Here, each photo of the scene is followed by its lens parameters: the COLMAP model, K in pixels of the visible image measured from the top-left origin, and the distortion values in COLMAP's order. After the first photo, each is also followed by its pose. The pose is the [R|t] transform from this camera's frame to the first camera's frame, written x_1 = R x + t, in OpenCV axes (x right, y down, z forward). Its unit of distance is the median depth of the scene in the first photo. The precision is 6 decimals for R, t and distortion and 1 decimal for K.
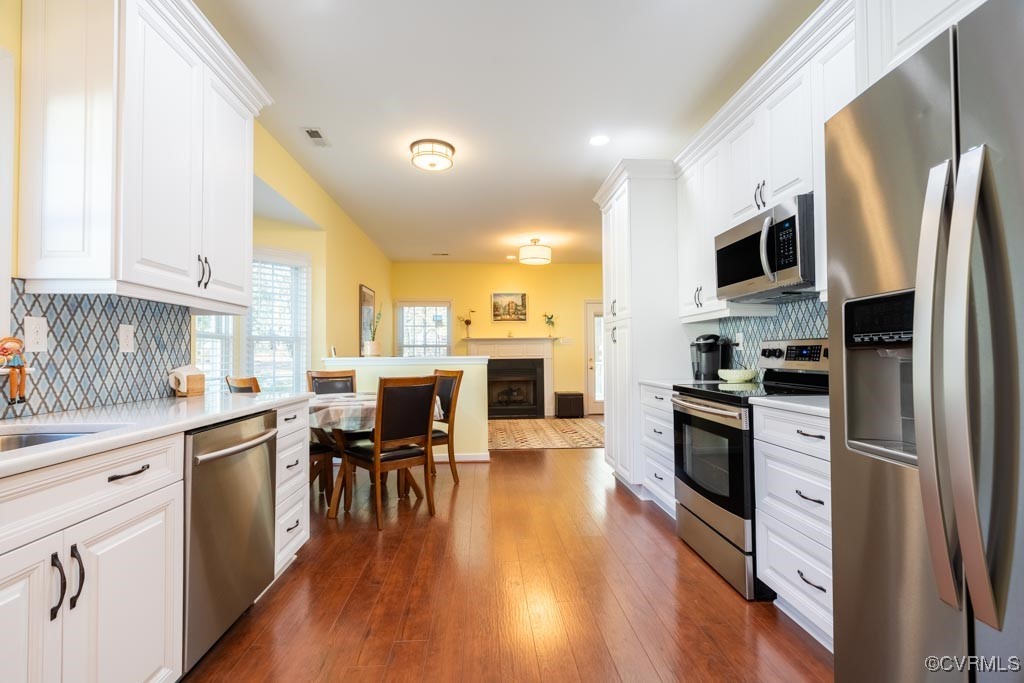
lens RADIAL K [[462.5, 0, 513.7], [0, 462.5, 342.2], [0, 0, 1]] dist [-0.004297, 0.001511]
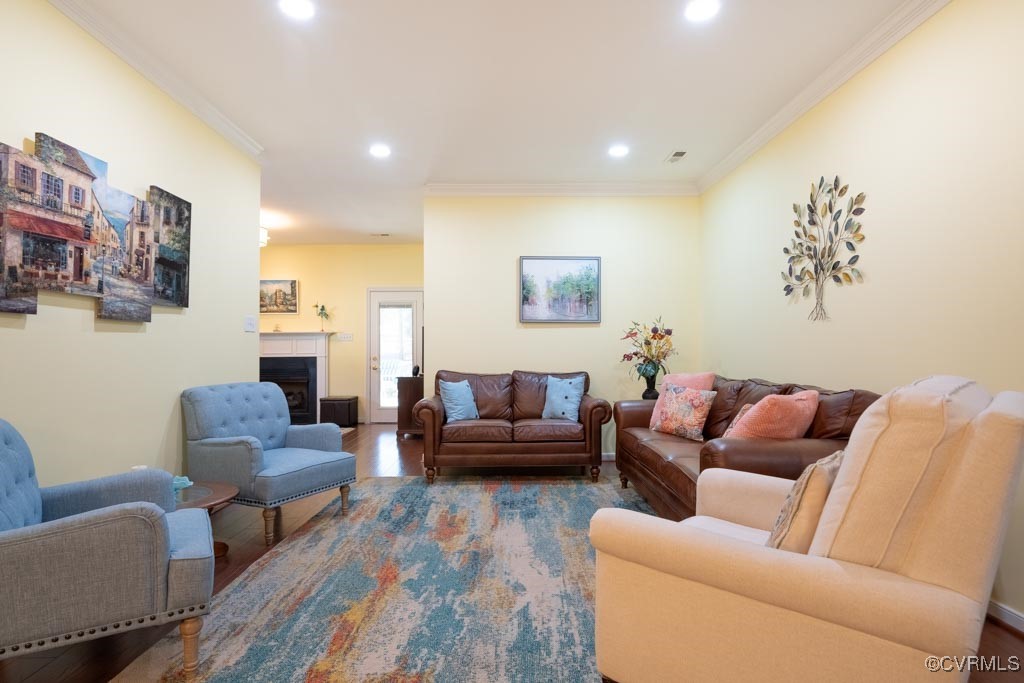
lens RADIAL K [[554.2, 0, 513.0], [0, 554.2, 348.1], [0, 0, 1]] dist [0.005269, 0.001647]
pose [[0.998802, 0.003819, -0.048784, 0.476218], [-0.003059, 0.999873, 0.015637, 0.002406], [0.048838, -0.015469, 0.998687, -0.002076]]
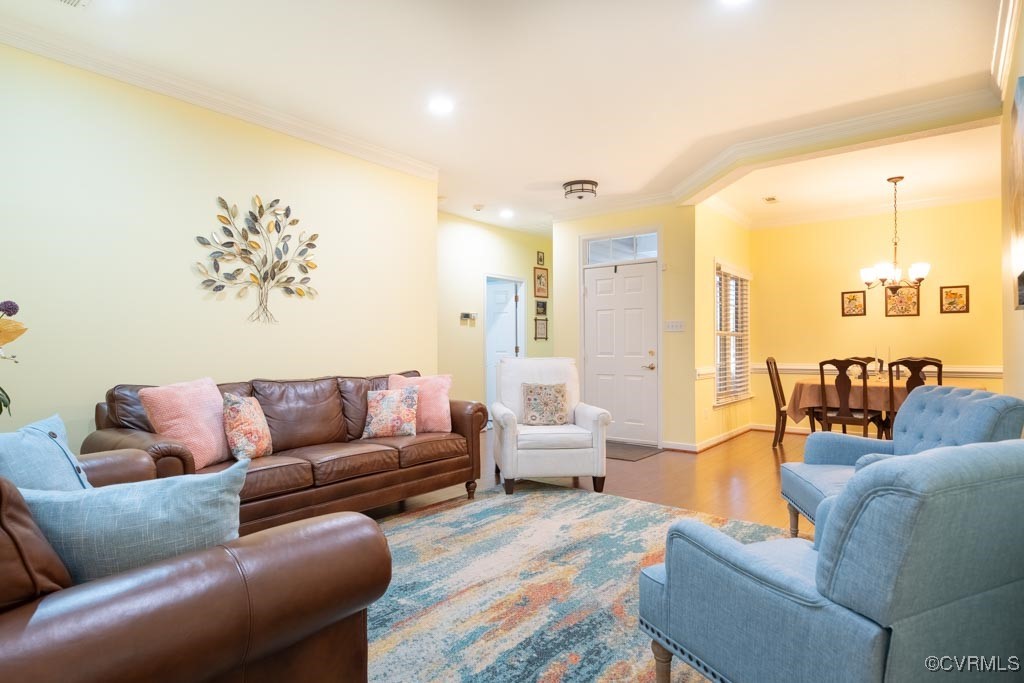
lens RADIAL K [[554.2, 0, 507.4], [0, 554.2, 345.2], [0, 0, 1]] dist [0.005269, 0.001647]
pose [[-0.734709, 0.013957, 0.678239, 0.219844], [-0.004117, 0.999678, -0.025031, 0.017396], [-0.678370, -0.021183, -0.734415, 0.631145]]
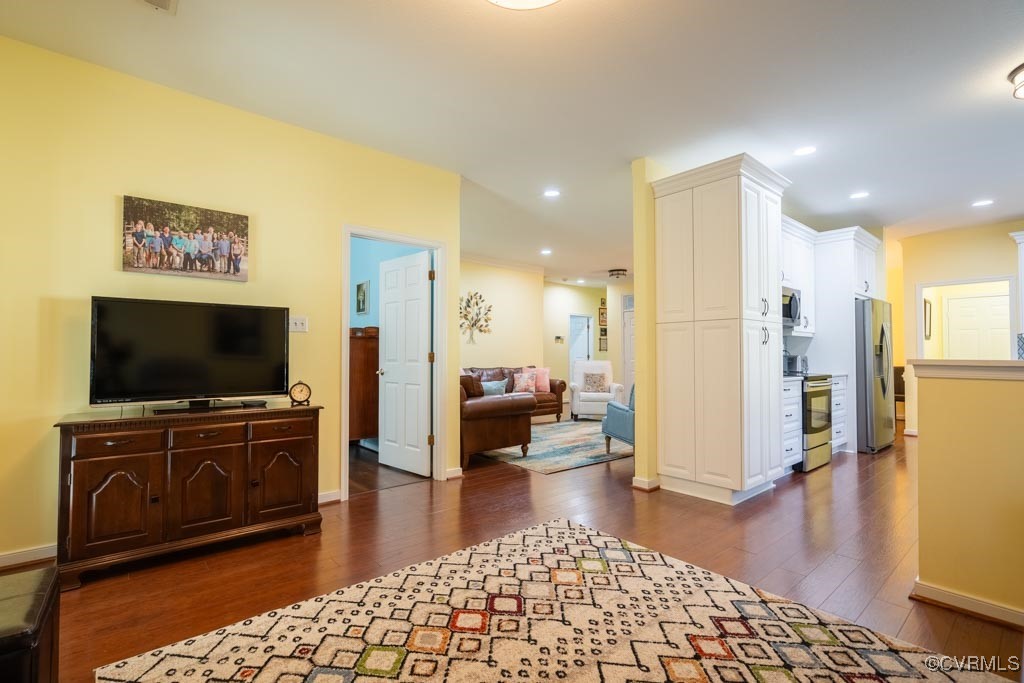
lens RADIAL K [[462.5, 0, 512.7], [0, 462.5, 345.6], [0, 0, 1]] dist [-0.004297, 0.001511]
pose [[-0.601003, 0.023024, 0.798915, -0.105123], [-0.014087, 0.999125, -0.039391, 0.025493], [-0.799123, -0.034929, -0.600152, 0.919953]]
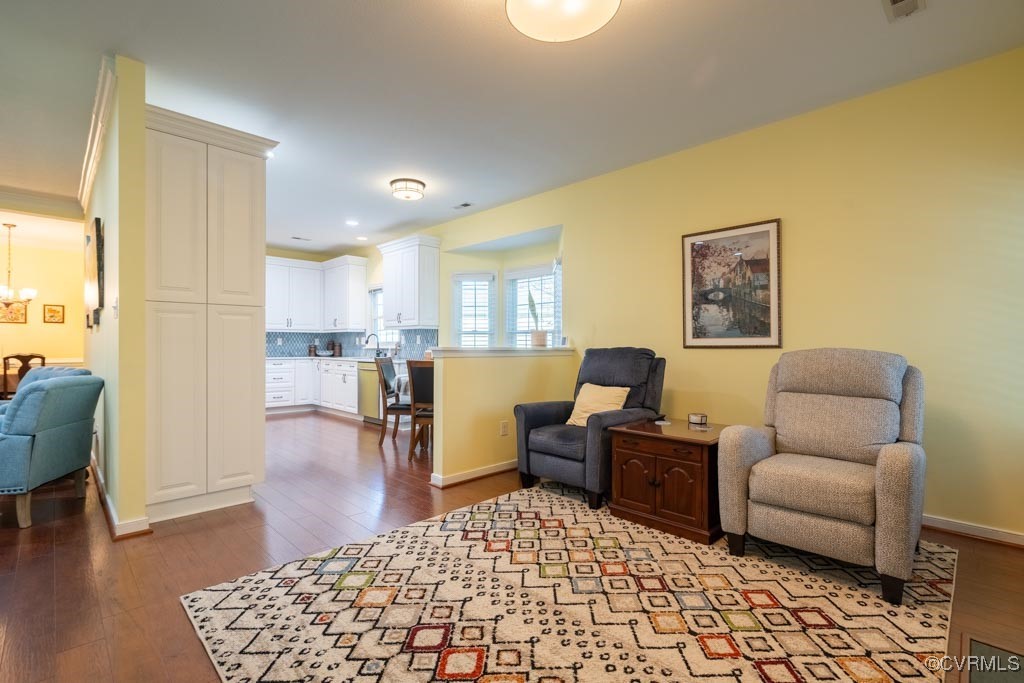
lens RADIAL K [[462.5, 0, 505.8], [0, 462.5, 343.8], [0, 0, 1]] dist [-0.004297, 0.001511]
pose [[-0.758243, 0.003131, -0.651964, 0.201838], [0.018224, 0.999700, -0.016394, 0.024925], [0.651717, -0.024312, -0.758072, 0.954073]]
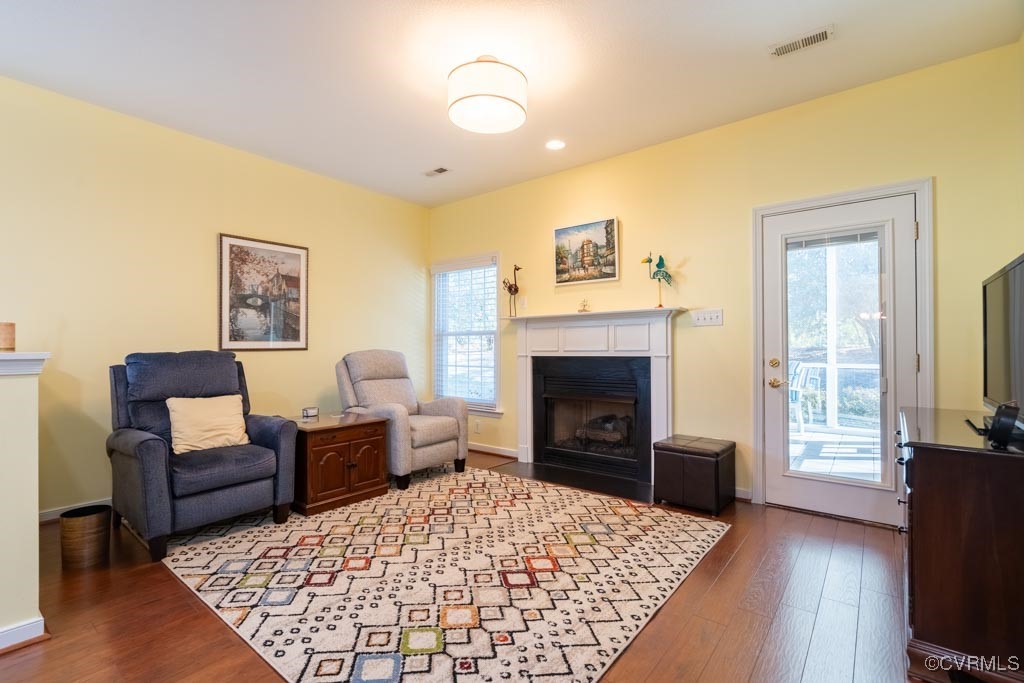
lens RADIAL K [[462.5, 0, 508.7], [0, 462.5, 341.3], [0, 0, 1]] dist [-0.004297, 0.001511]
pose [[0.735394, -0.003197, -0.677632, 0.267810], [0.010880, 0.999916, 0.007091, 0.015337], [0.677553, -0.012587, 0.735367, 0.578139]]
